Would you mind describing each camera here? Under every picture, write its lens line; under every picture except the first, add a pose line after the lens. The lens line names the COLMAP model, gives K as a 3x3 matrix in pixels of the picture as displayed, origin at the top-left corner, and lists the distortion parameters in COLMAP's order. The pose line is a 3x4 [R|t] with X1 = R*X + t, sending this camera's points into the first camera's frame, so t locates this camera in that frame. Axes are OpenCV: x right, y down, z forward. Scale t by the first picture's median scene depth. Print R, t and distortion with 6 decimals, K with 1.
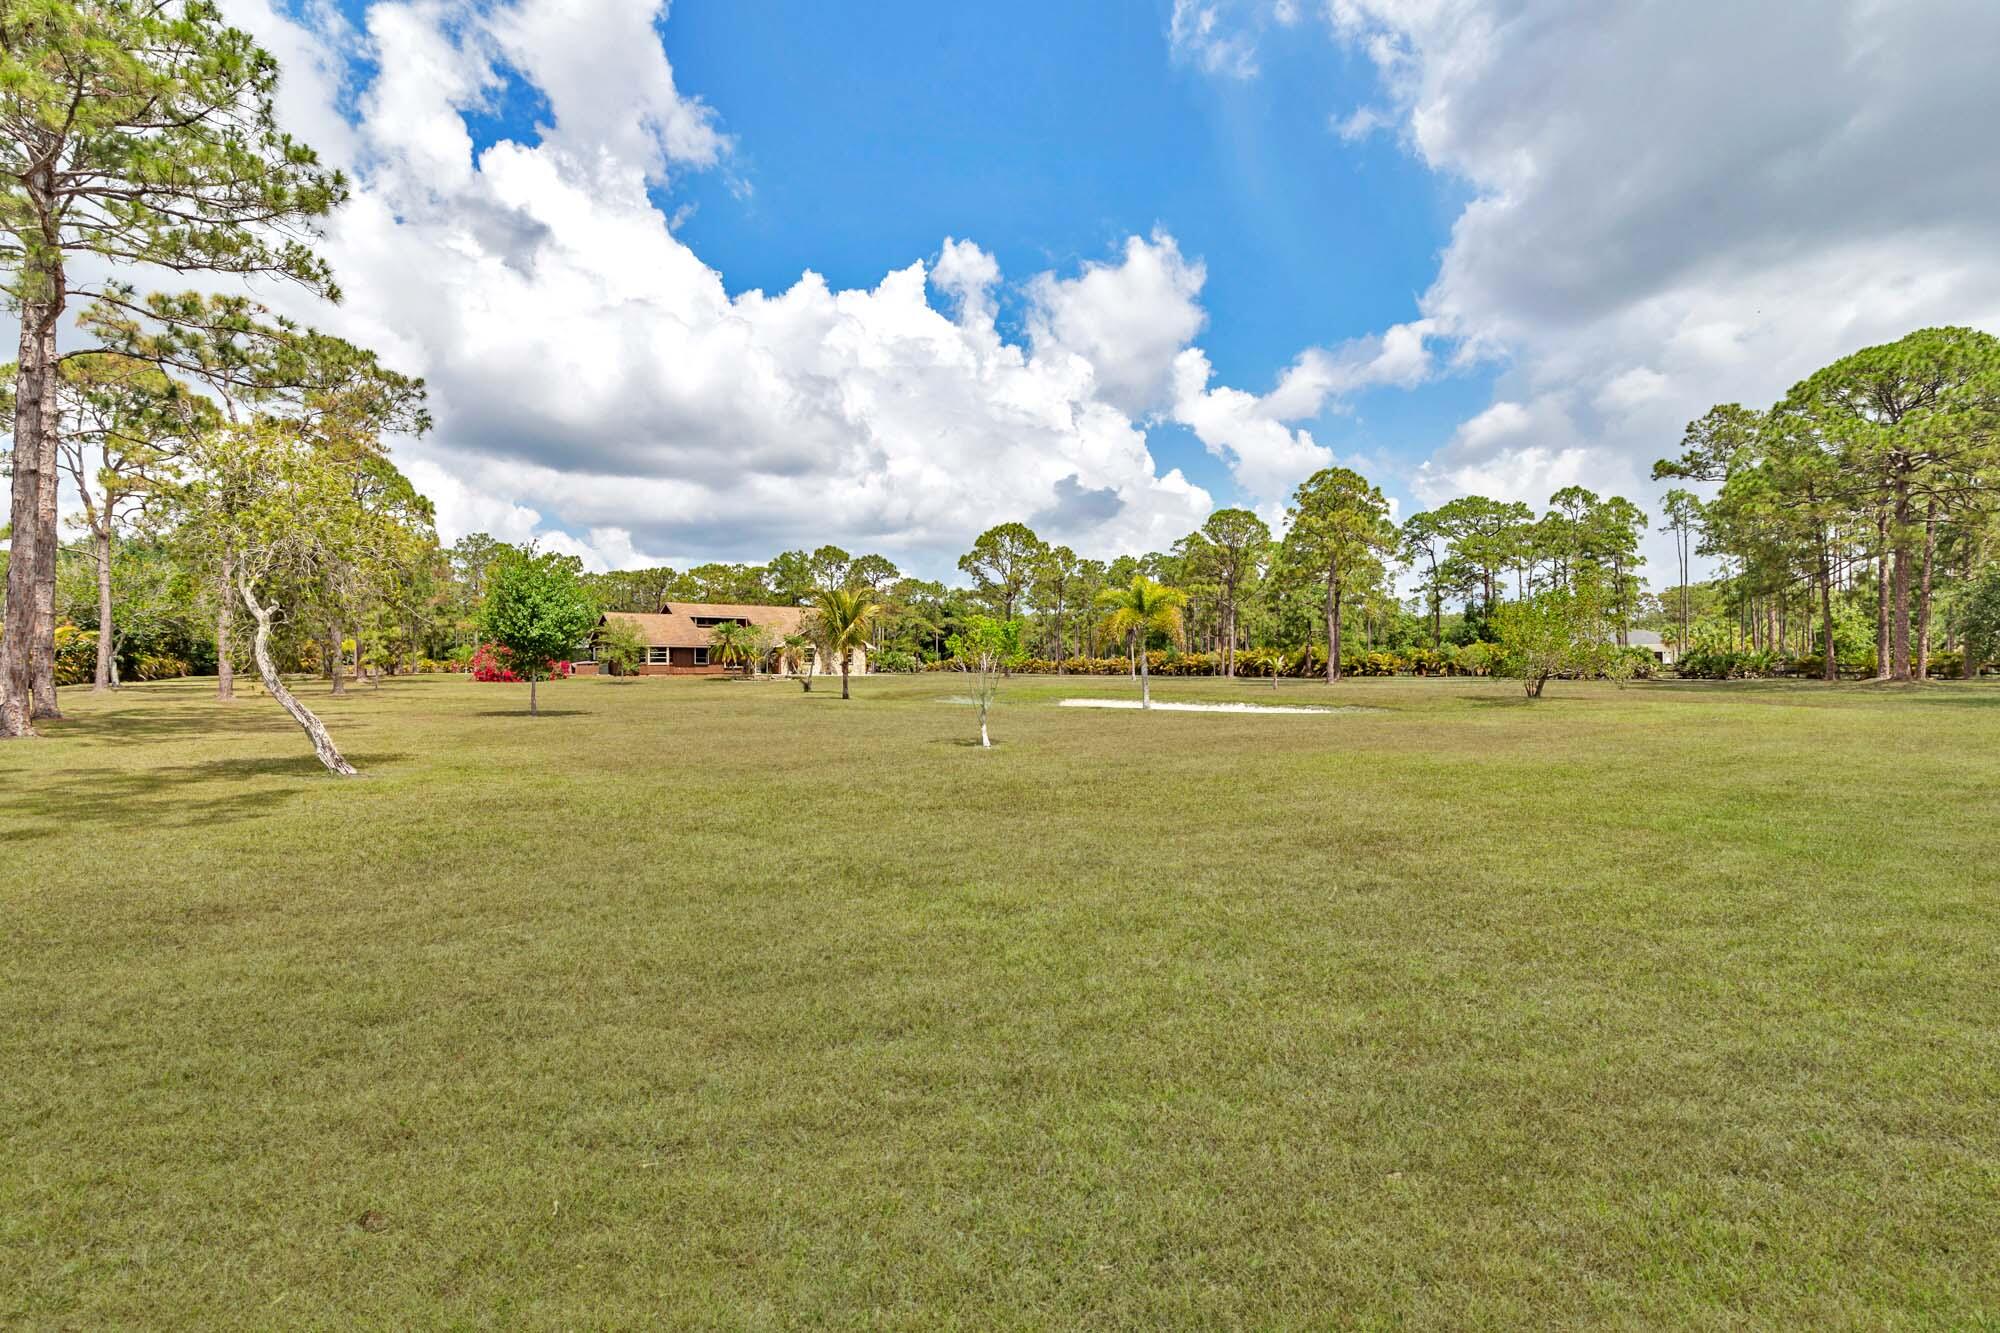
lens RADIAL K [[932.5, 0, 1006.9], [0, 932.5, 655.8], [0, 0, 1]] dist [-0.051141, 0.000149]
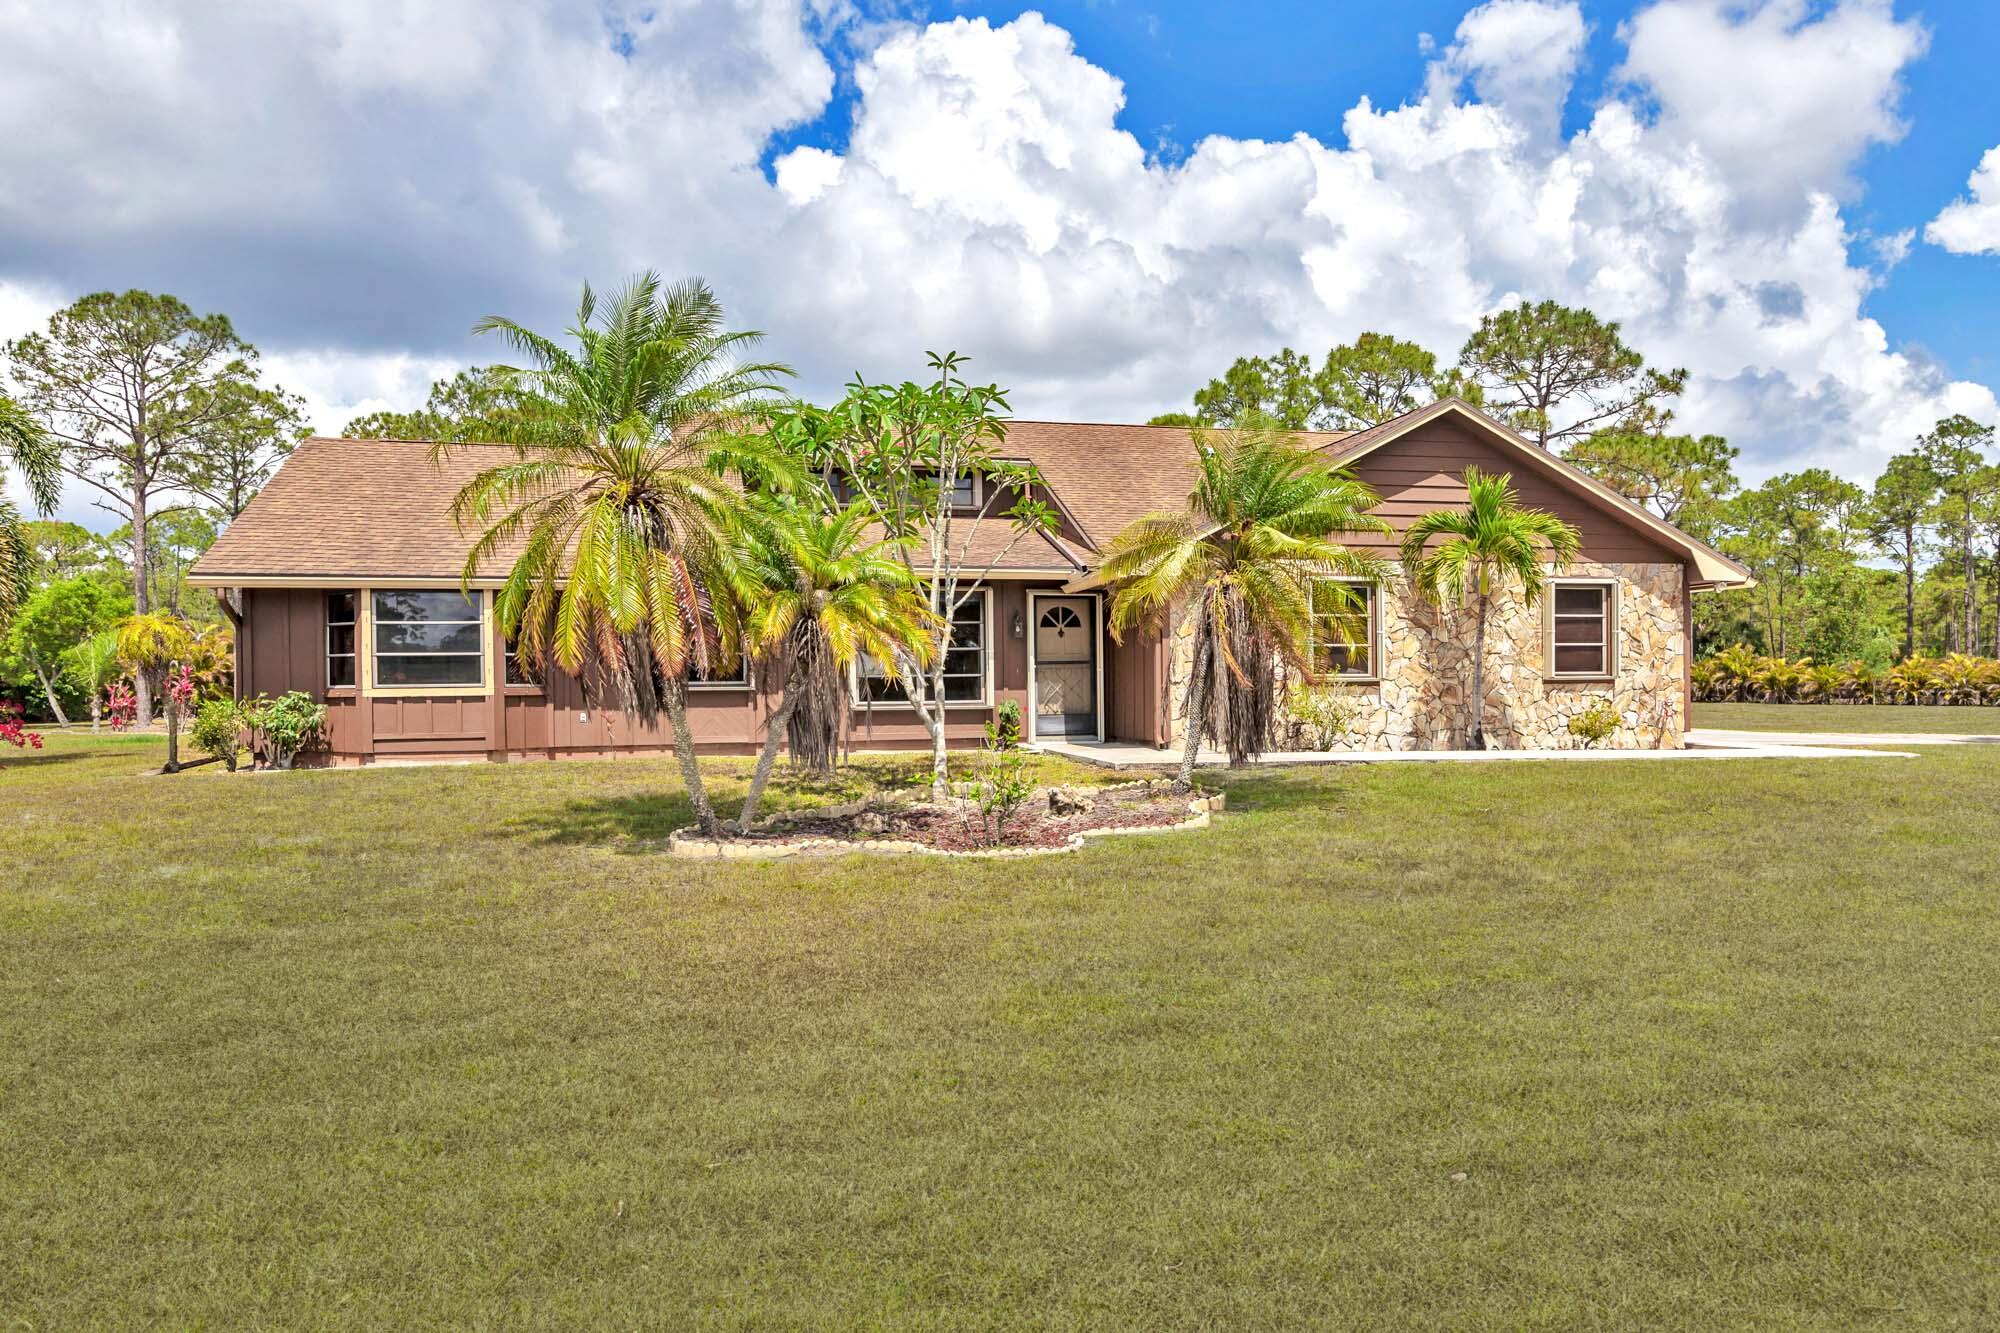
lens RADIAL K [[1329.0, 0, 1001.6], [0, 1329.0, 691.6], [0, 0, 1]] dist [-0.002676, -0.001301]
pose [[0.911874, -0.008623, -0.410380, -0.151658], [0.013517, 0.999868, 0.009025, 0.006650], [0.410248, -0.013777, 0.911870, 0.676091]]
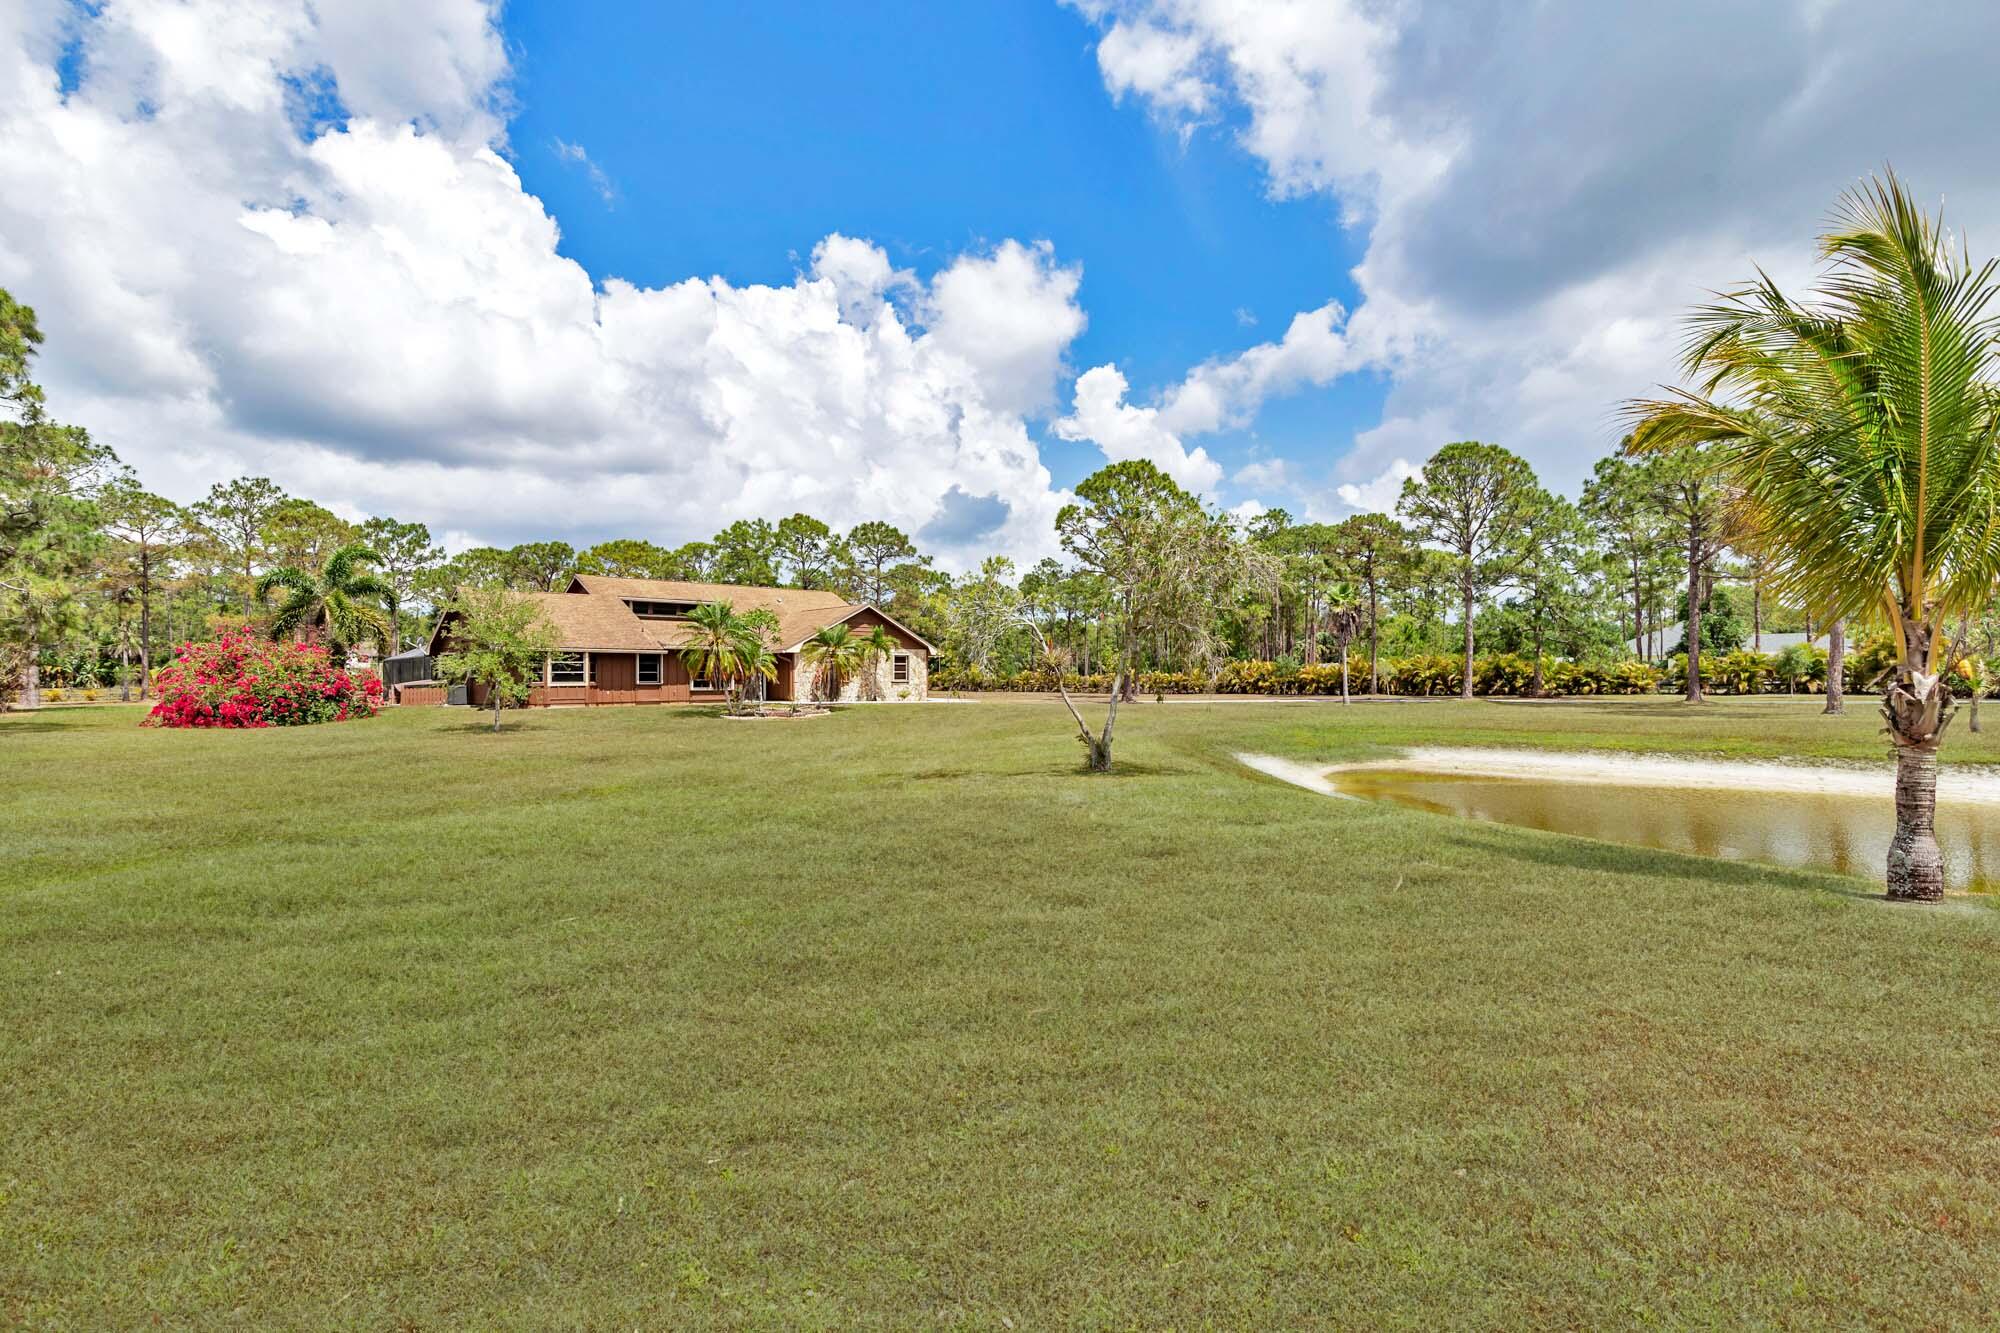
lens RADIAL K [[940.6, 0, 1002.2], [0, 940.6, 681.7], [0, 0, 1]] dist [-0.001705, -0.000288]
pose [[0.993140, -0.006410, 0.116756, -0.159466], [0.005156, 0.999926, 0.011037, 0.002204], [-0.116818, -0.010359, 0.993099, 0.362264]]
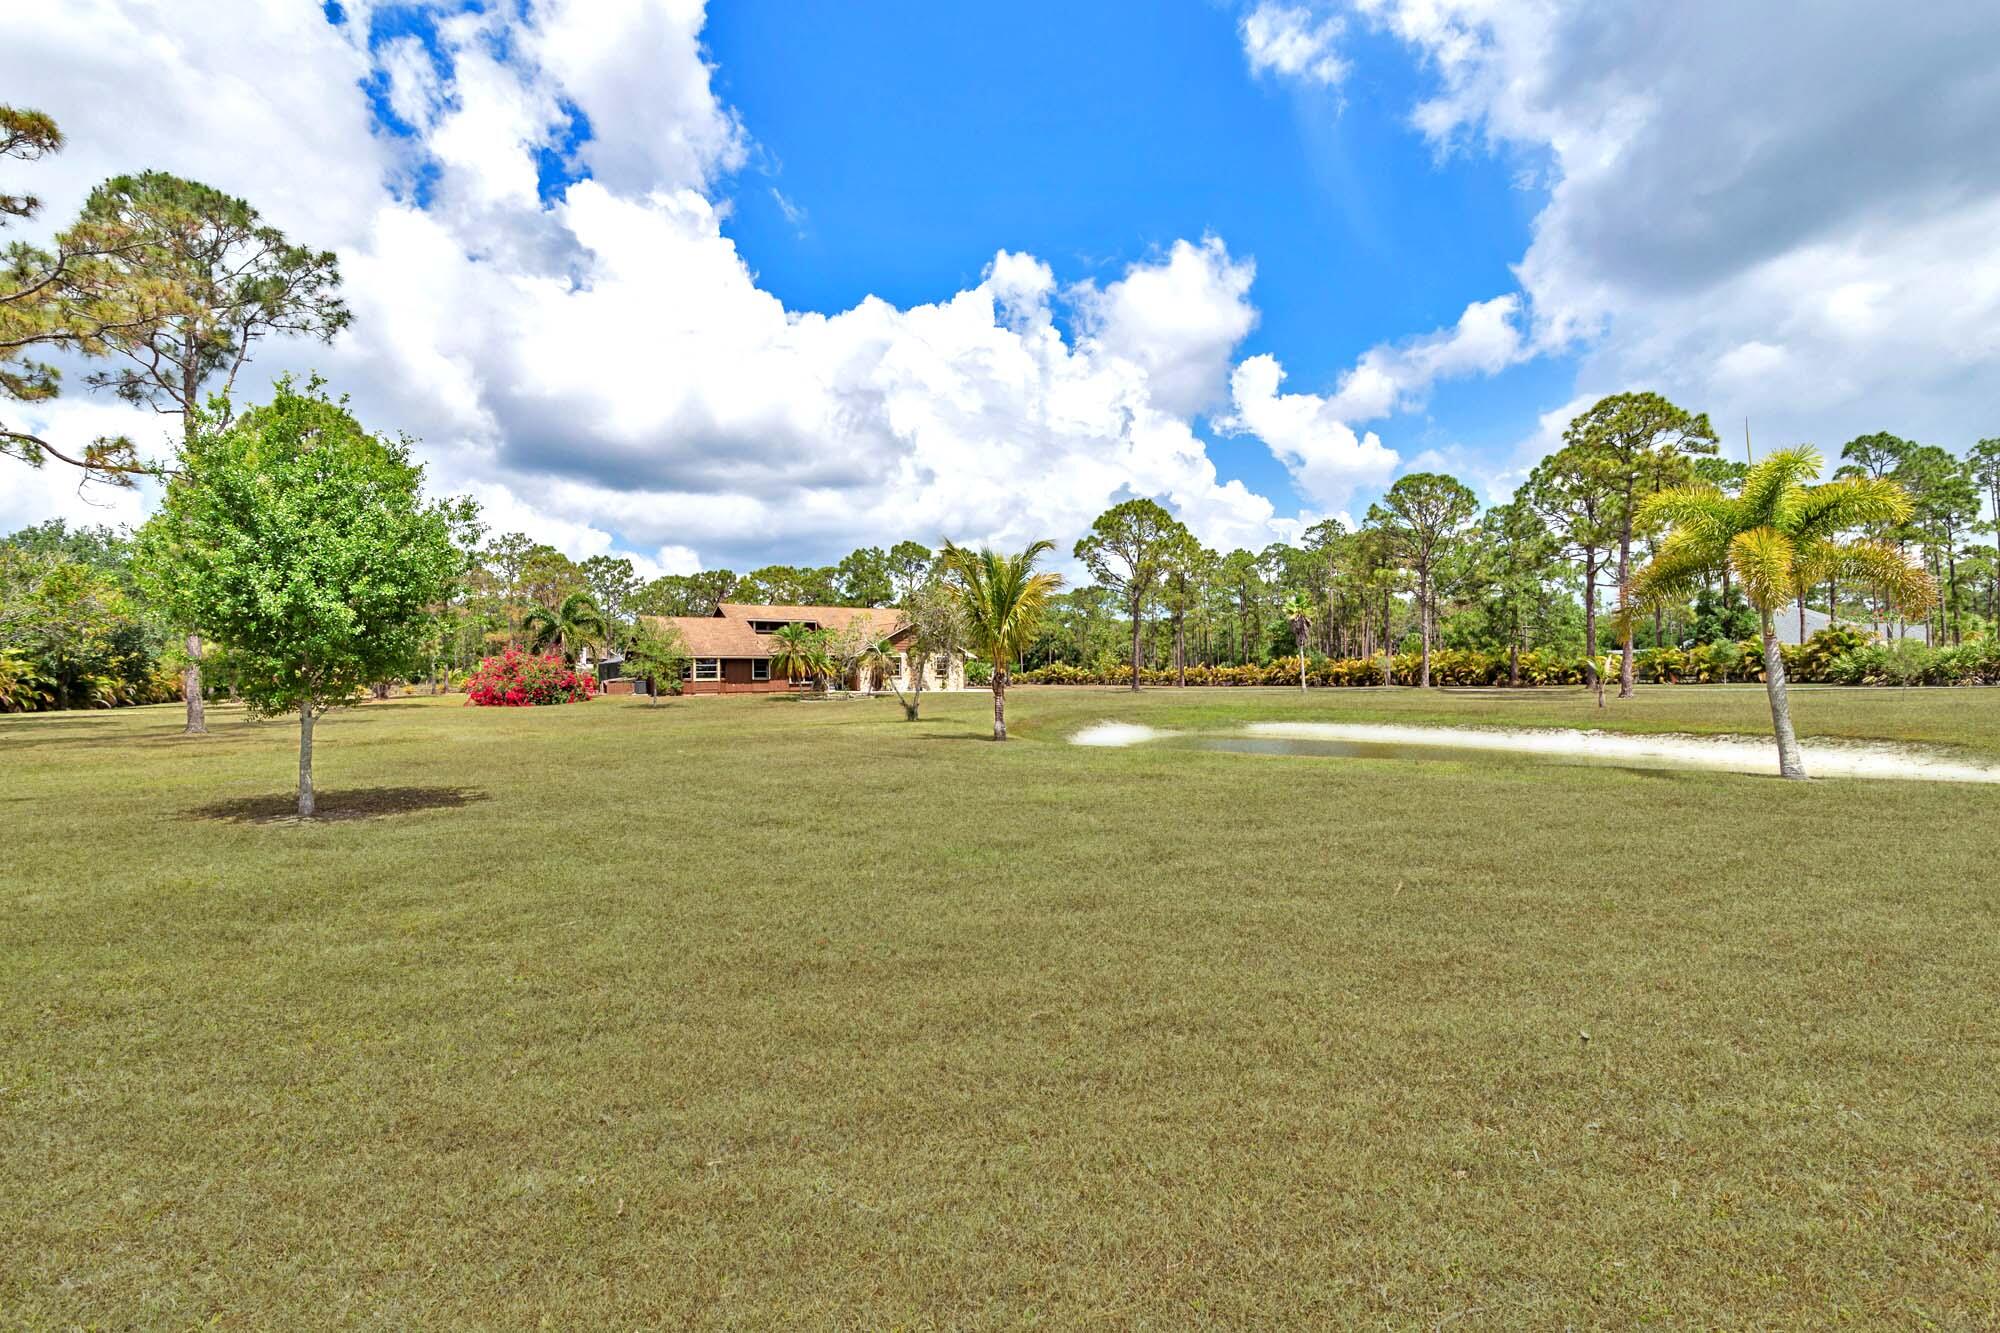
lens RADIAL K [[927.8, 0, 1000.0], [0, 927.8, 666.5], [0, 0, 1]] dist [-0.001895, -0.000043]
pose [[0.997786, -0.013207, -0.065179, -0.061611], [0.013078, 0.999912, -0.002416, 0.002089], [0.065205, 0.001558, 0.997871, 0.185346]]
